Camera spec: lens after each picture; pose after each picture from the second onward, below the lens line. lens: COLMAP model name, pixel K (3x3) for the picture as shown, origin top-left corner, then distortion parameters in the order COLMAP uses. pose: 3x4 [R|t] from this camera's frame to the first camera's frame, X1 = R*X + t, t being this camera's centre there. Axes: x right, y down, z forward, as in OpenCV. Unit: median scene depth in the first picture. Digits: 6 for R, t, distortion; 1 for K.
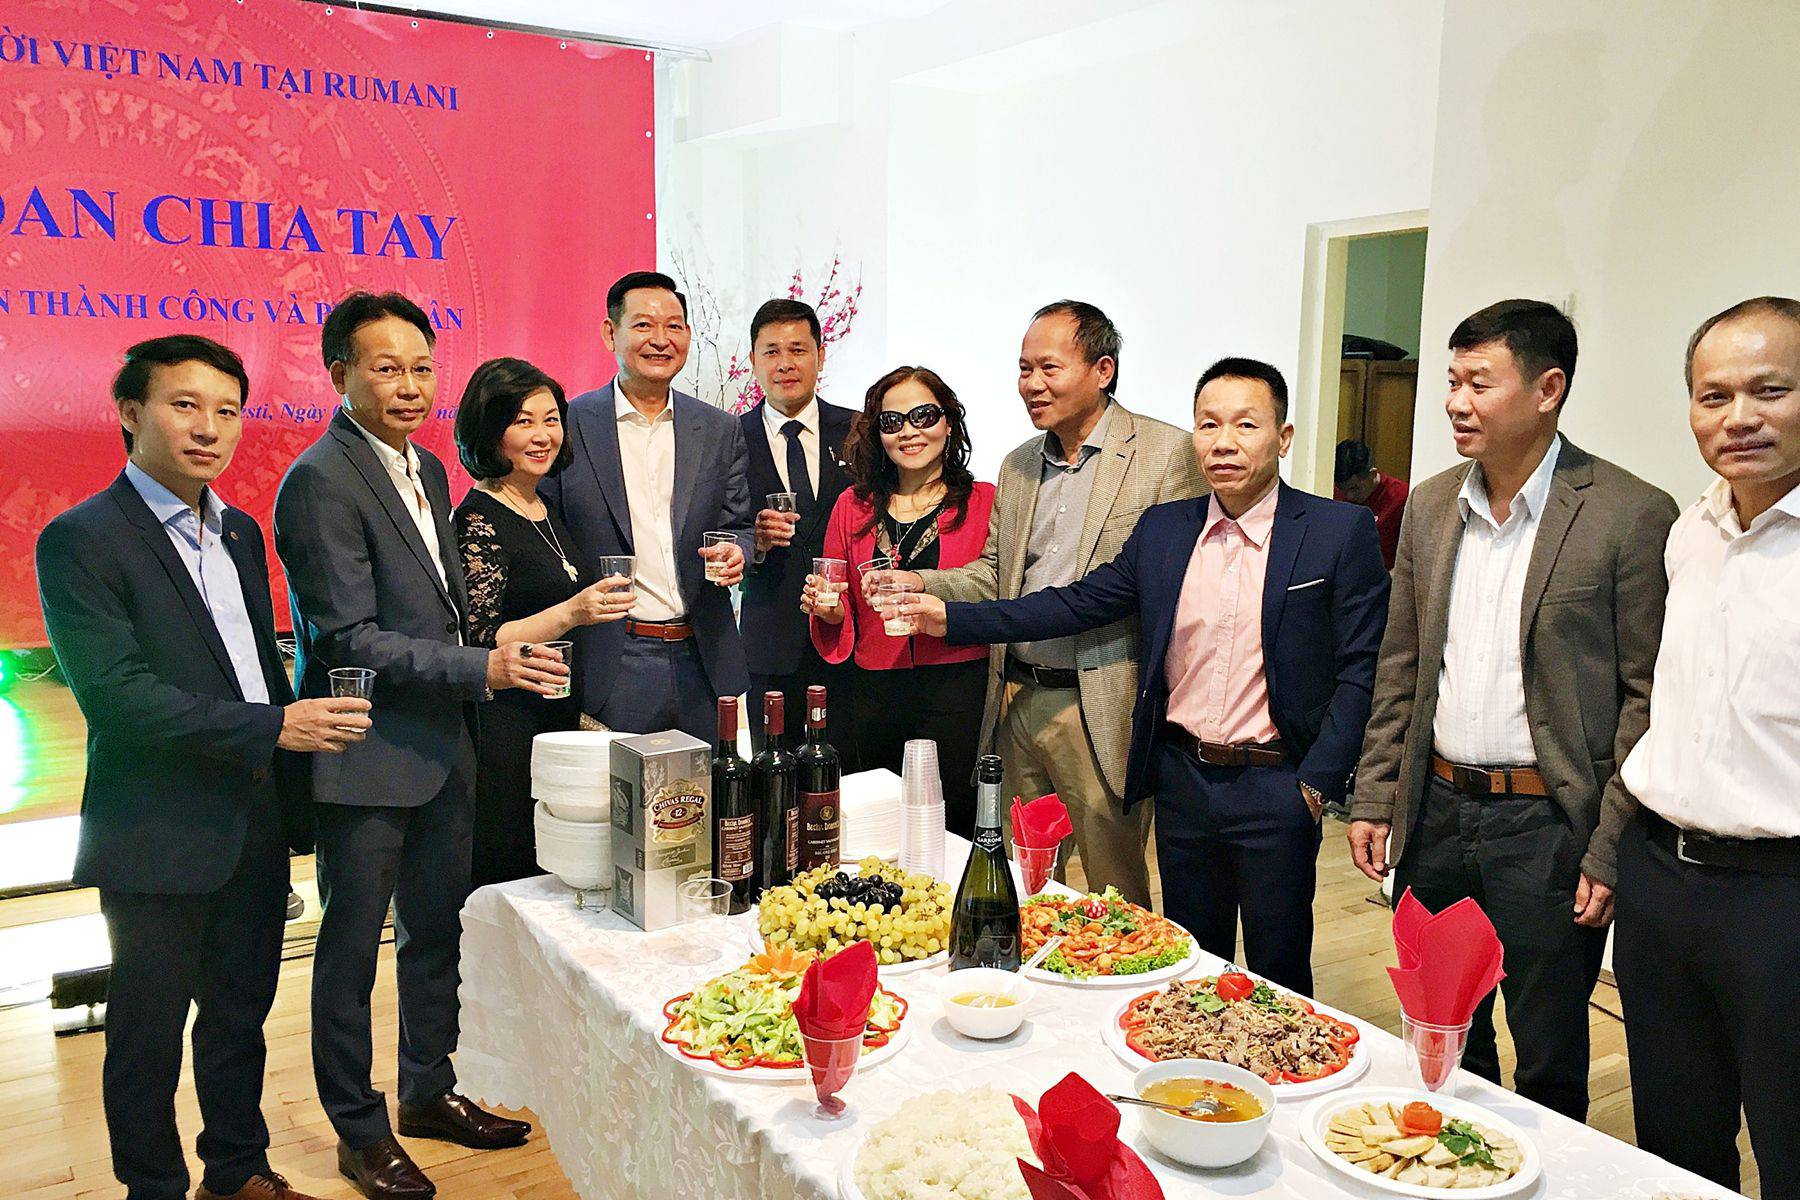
lens RADIAL K [[1544.4, 0, 899.9], [0, 1544.4, 643.8], [0, 0, 1]] dist [0.074921, -0.103676]
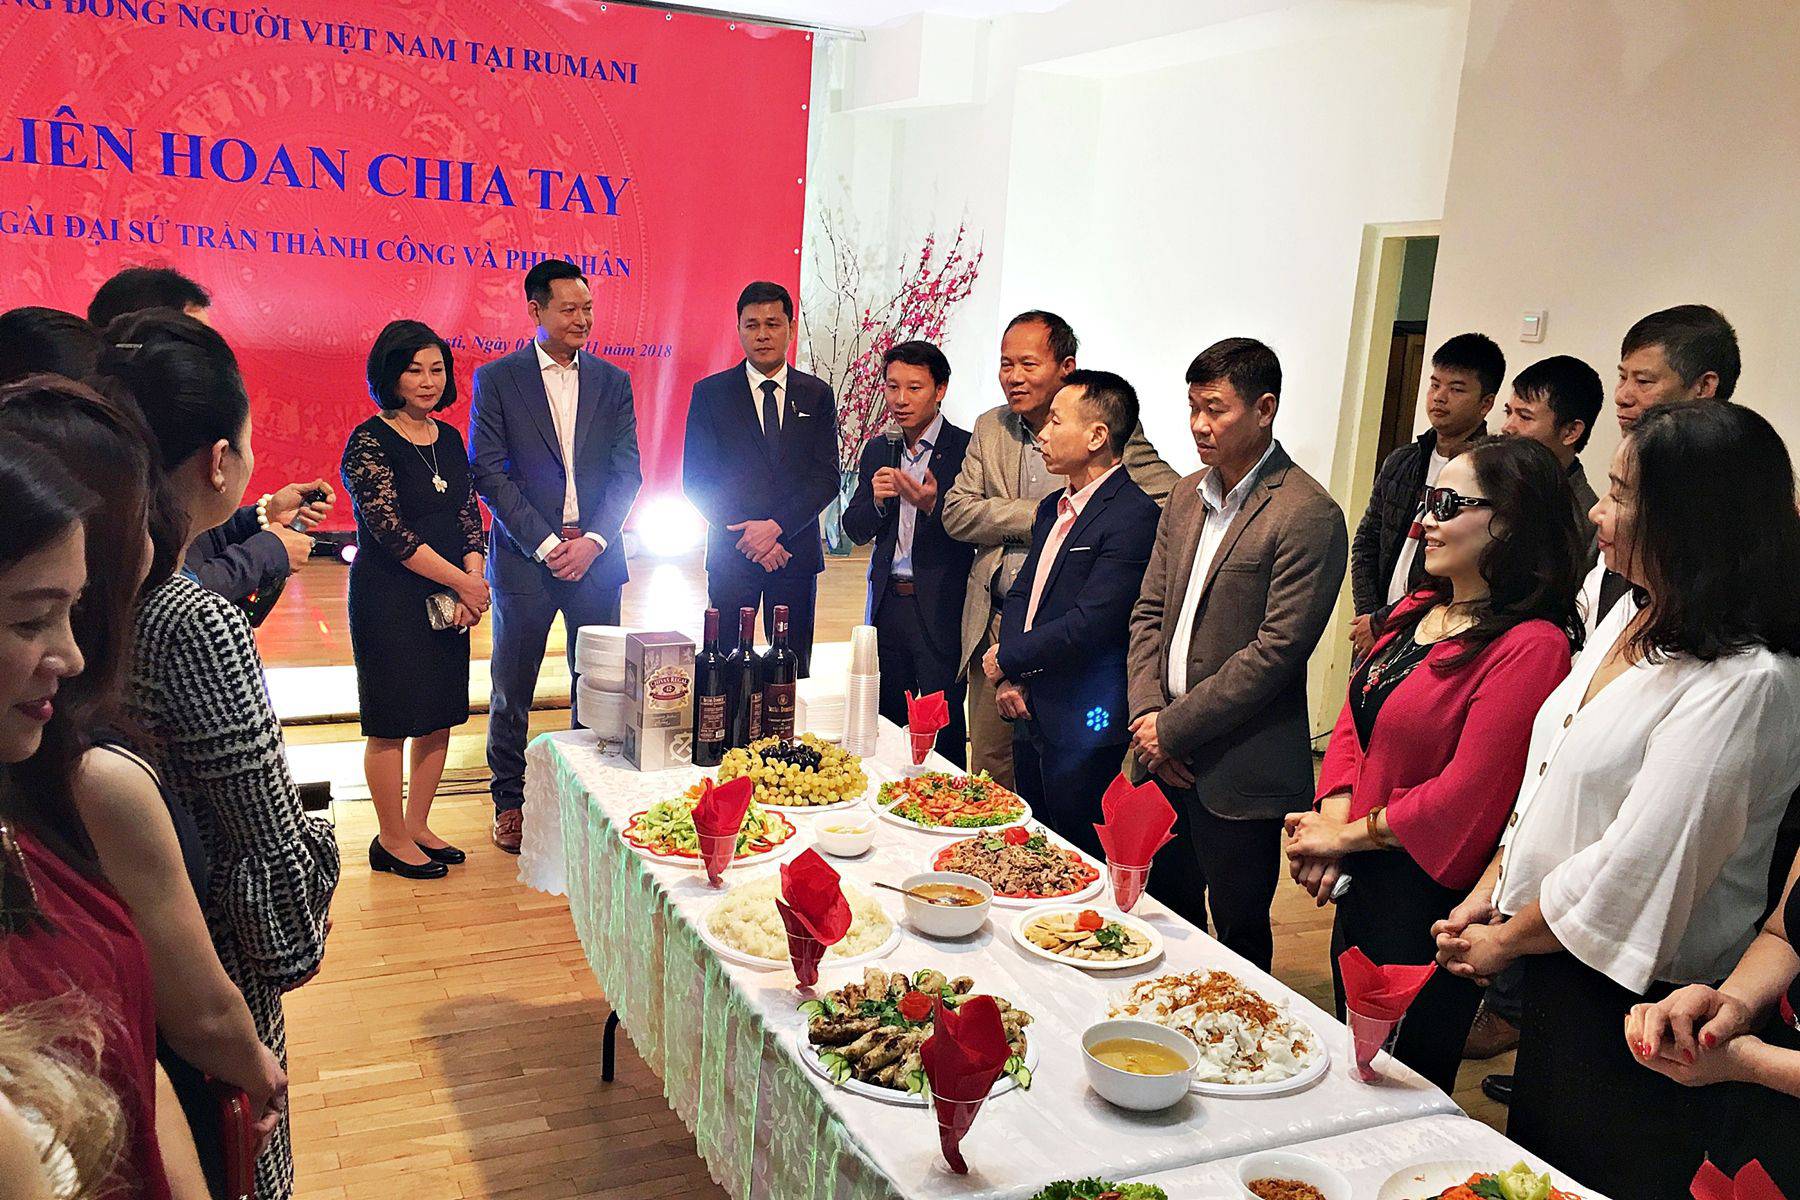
lens RADIAL K [[1536.8, 0, 895.9], [0, 1536.8, 637.2], [0, 0, 1]] dist [0.062025, -0.085454]
pose [[0.989543, 0.075025, -0.123189, 0.128116], [-0.069761, 0.996479, 0.046505, -0.008800], [0.126244, -0.037425, 0.991293, -0.194330]]
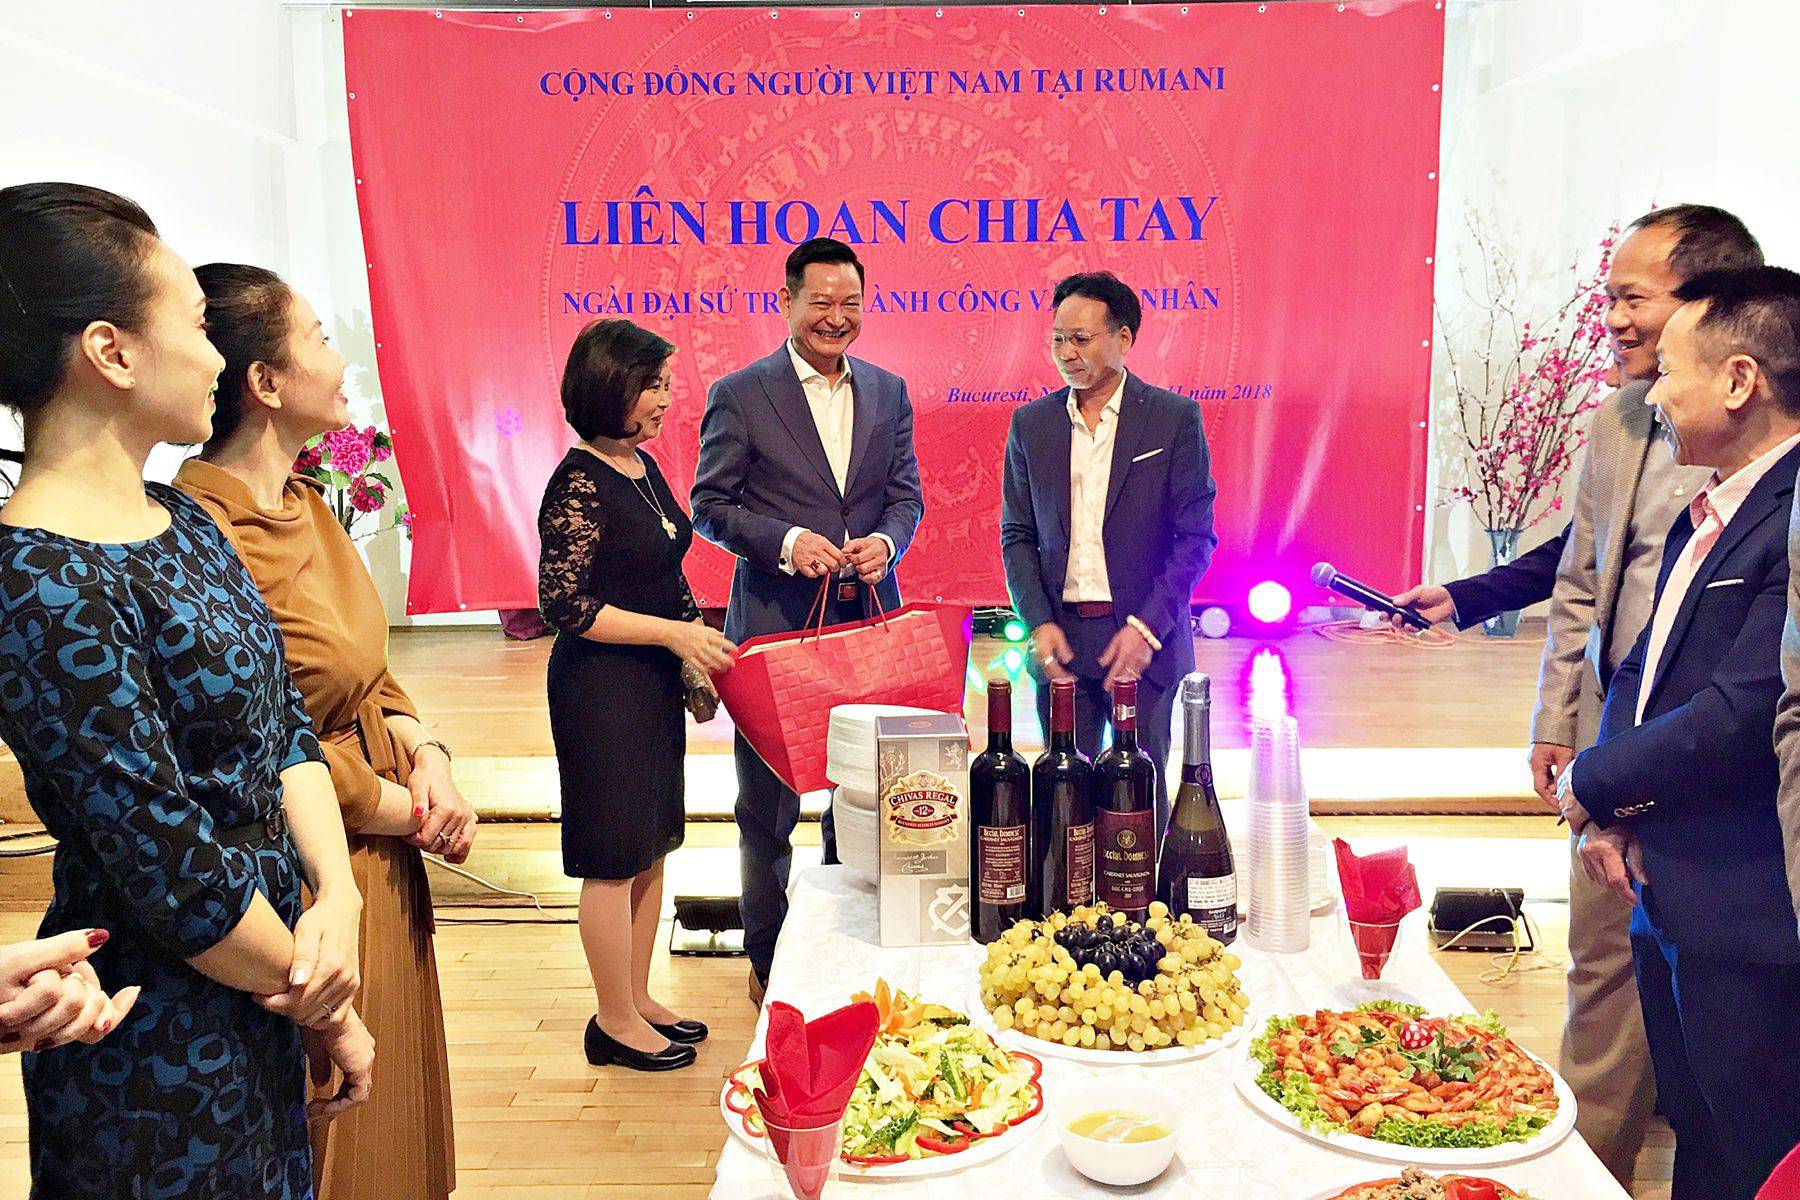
lens RADIAL K [[1549.8, 0, 893.5], [0, 1549.8, 521.8], [0, 0, 1]] dist [0.048097, 0.003061]
pose [[0.829681, 0.029263, -0.557470, 0.175836], [-0.072178, 0.995866, -0.055146, 0.000341], [0.553552, 0.085990, 0.828364, 0.158219]]
